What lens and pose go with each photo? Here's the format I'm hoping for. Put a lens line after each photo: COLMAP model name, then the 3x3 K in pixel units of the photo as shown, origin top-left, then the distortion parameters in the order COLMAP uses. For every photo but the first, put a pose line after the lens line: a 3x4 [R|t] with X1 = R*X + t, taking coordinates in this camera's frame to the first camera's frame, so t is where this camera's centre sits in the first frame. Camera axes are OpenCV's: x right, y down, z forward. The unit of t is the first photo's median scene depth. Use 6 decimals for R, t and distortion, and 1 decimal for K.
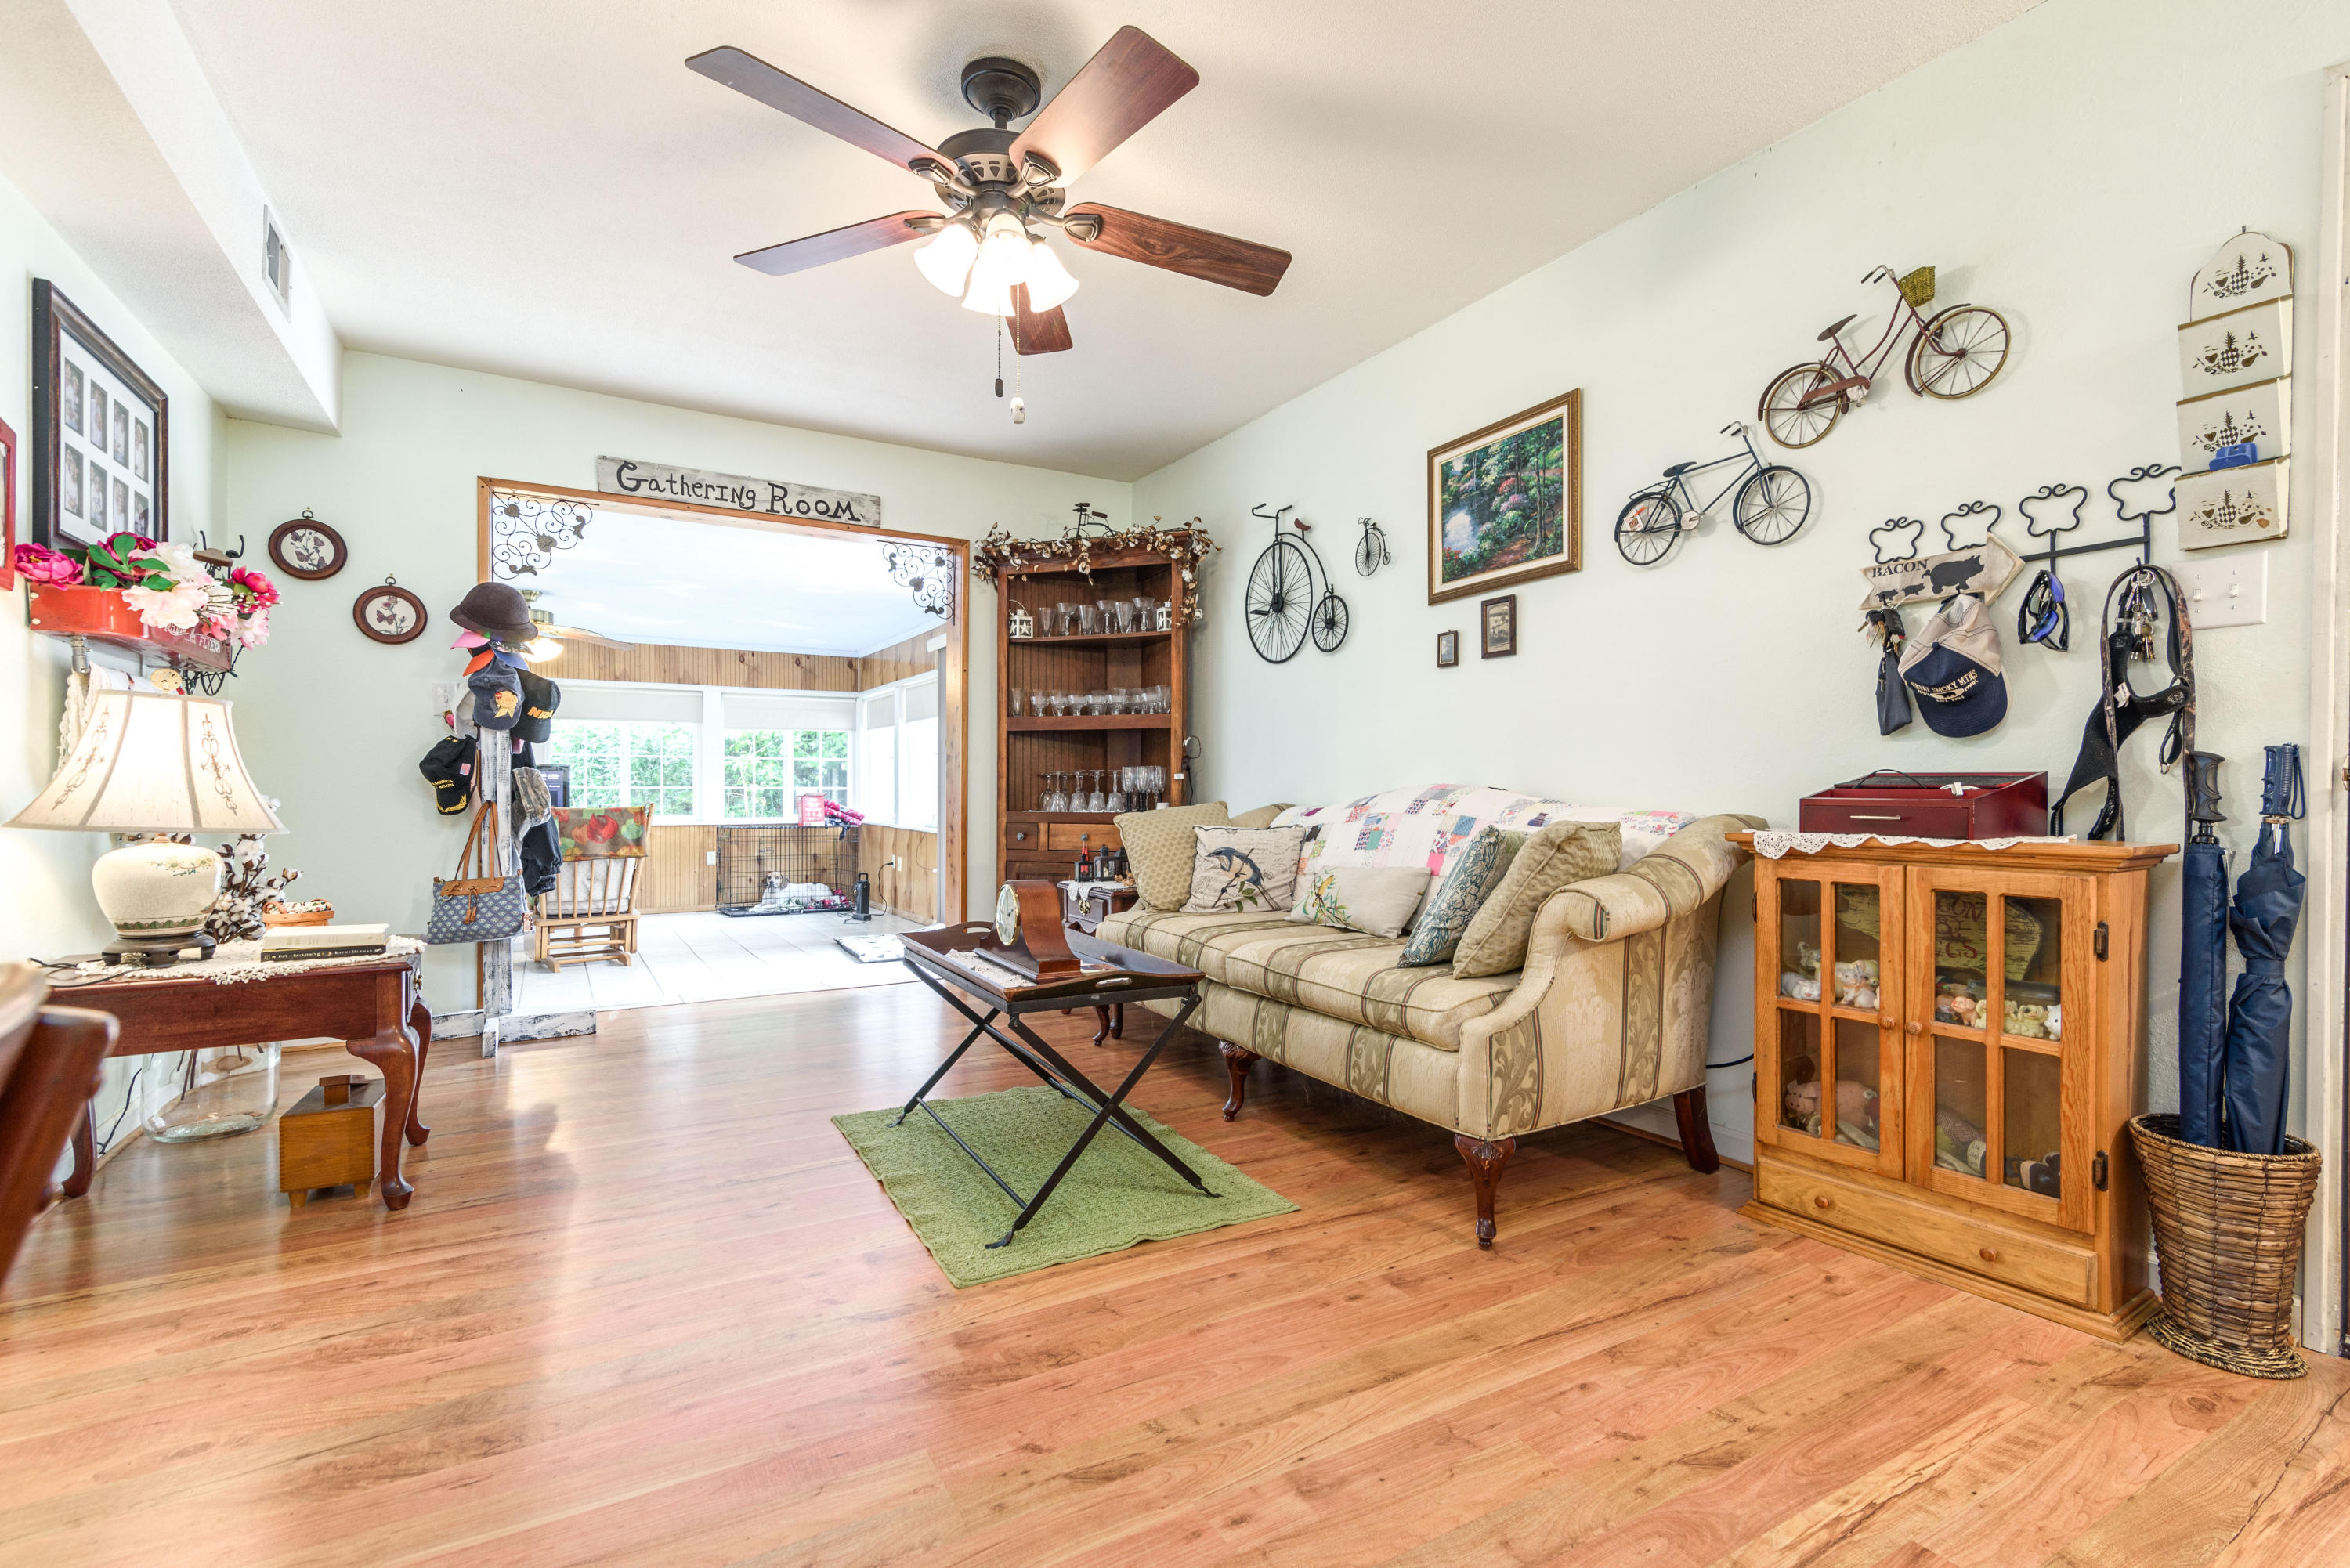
lens RADIAL K [[1068.7, 0, 1190.3], [0, 1068.7, 796.4], [0, 0, 1]] dist [0.012945, -0.002271]
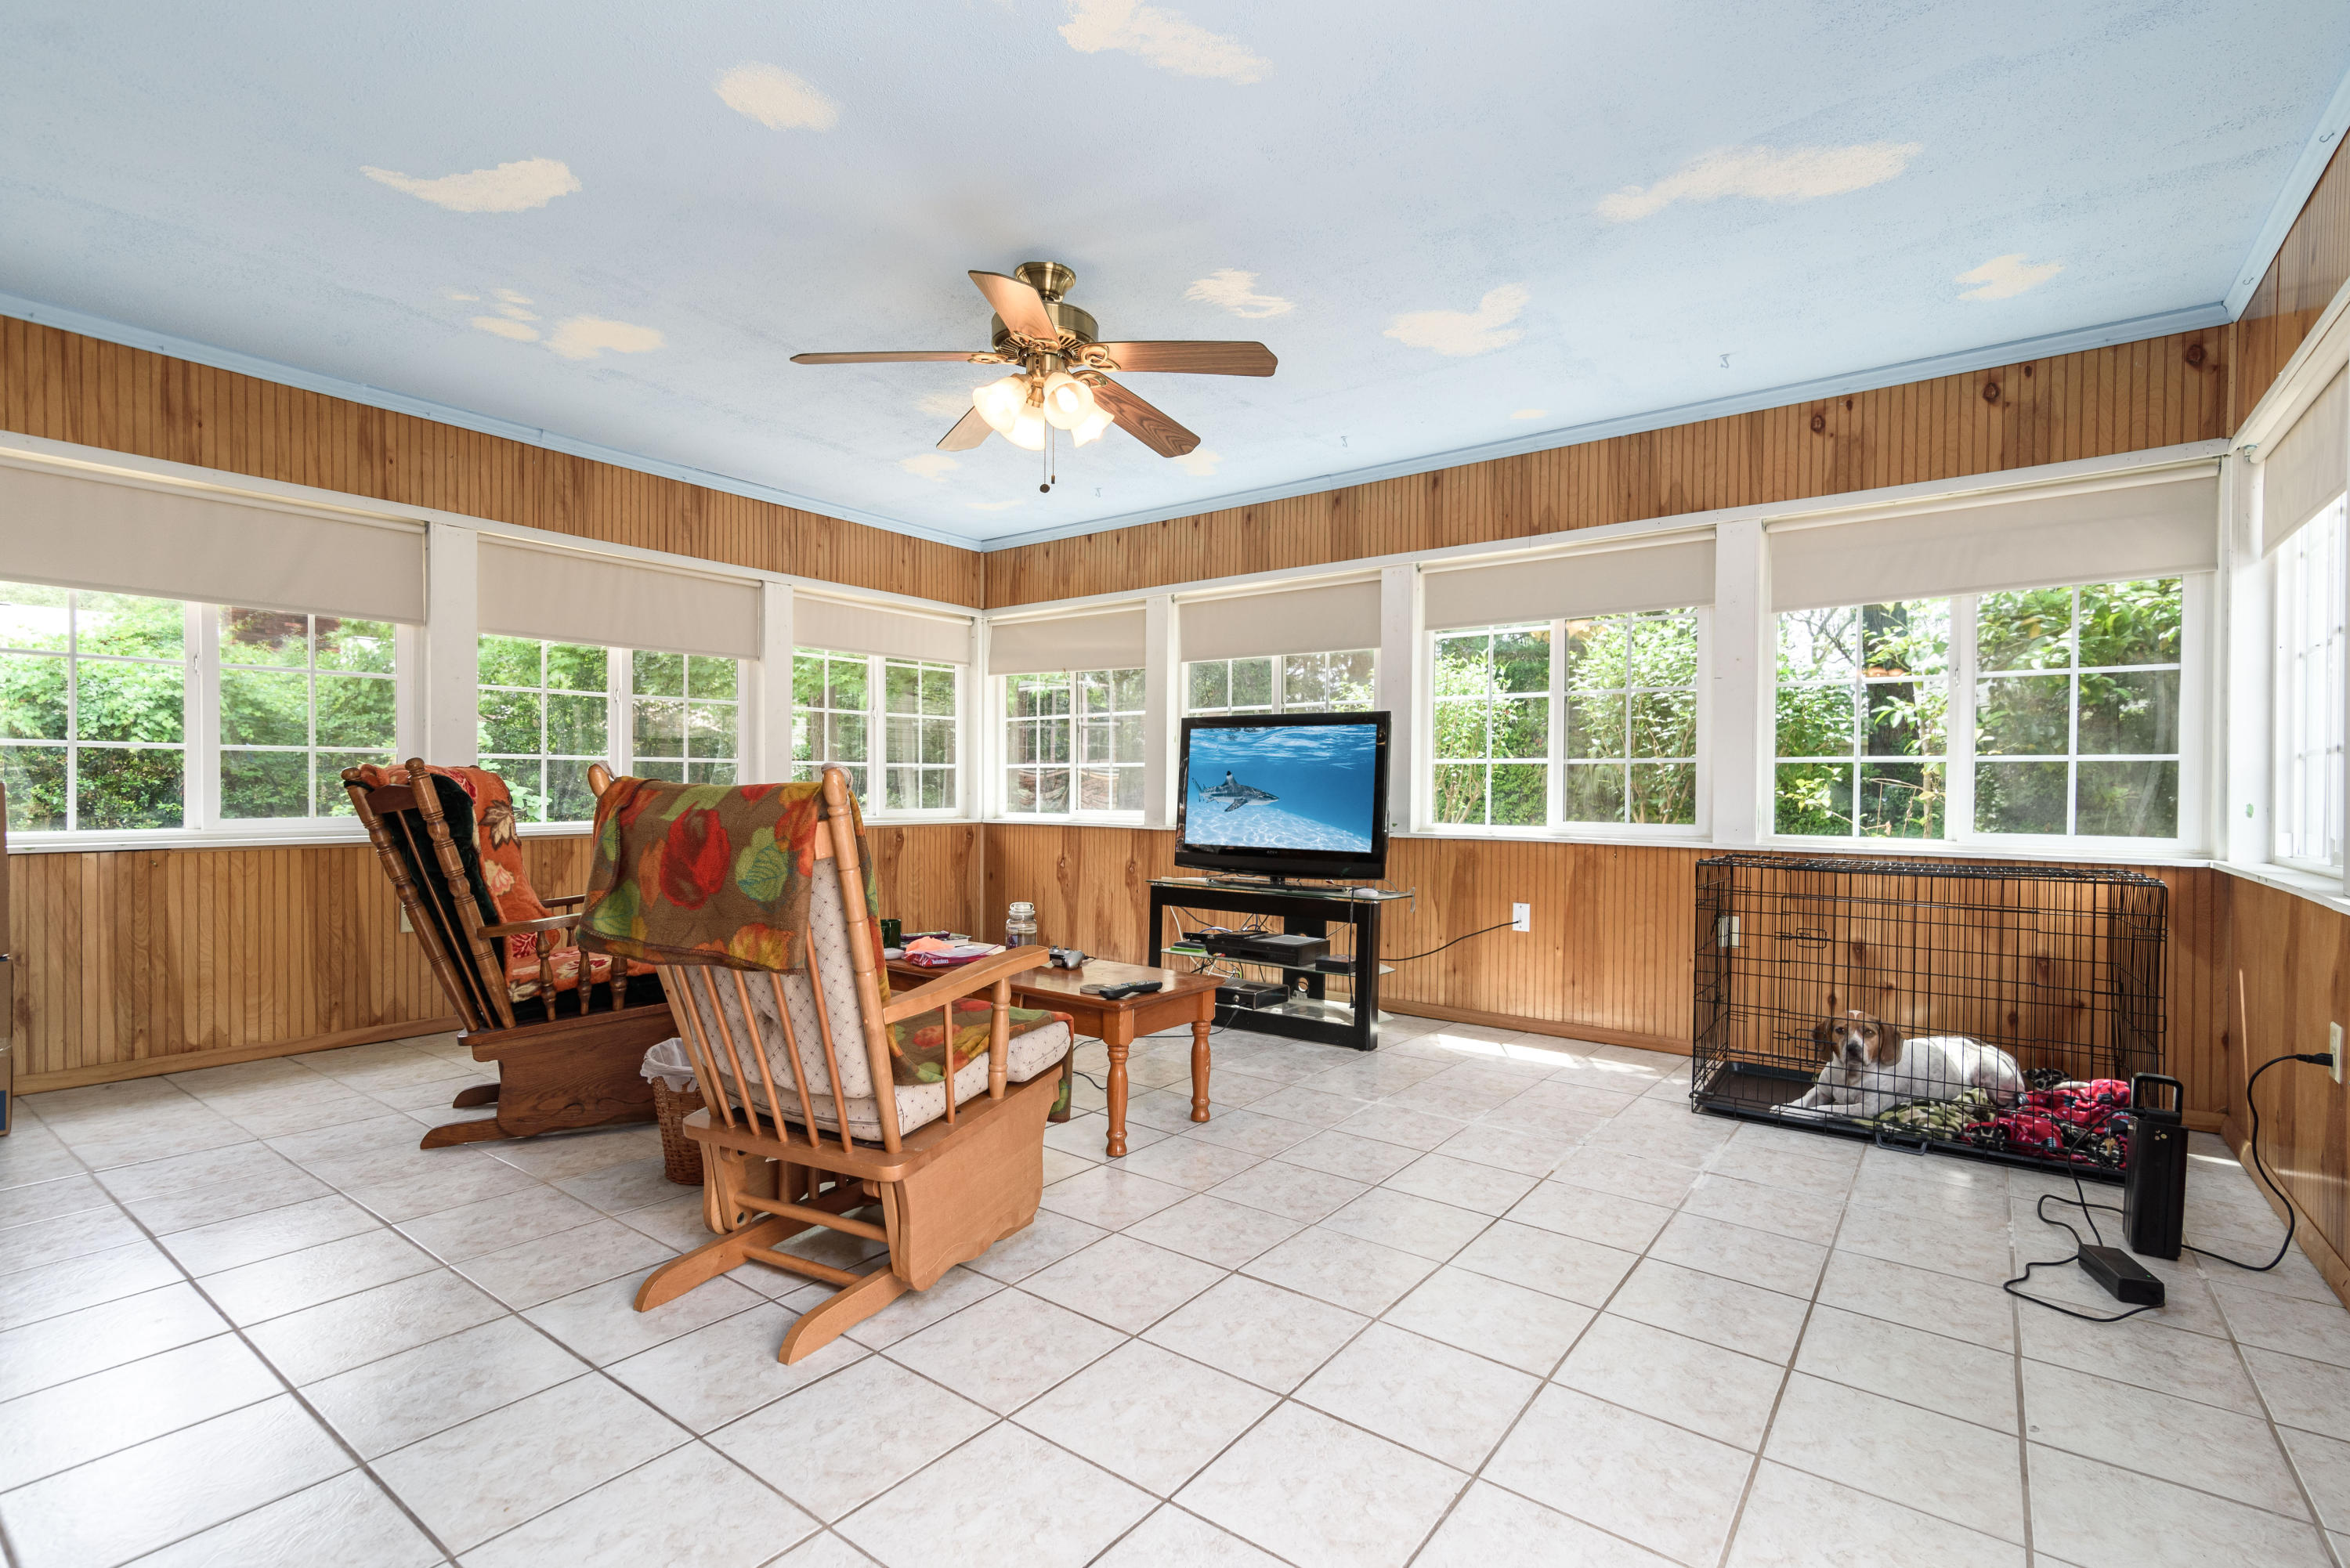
lens RADIAL K [[1068.7, 0, 1186.4], [0, 1068.7, 782.5], [0, 0, 1]] dist [0.012945, -0.002271]
pose [[0.402868, -0.008427, -0.915219, -0.497310], [-0.011690, 0.999829, -0.014352, 0.028019], [0.915183, 0.016481, 0.402701, 2.010503]]
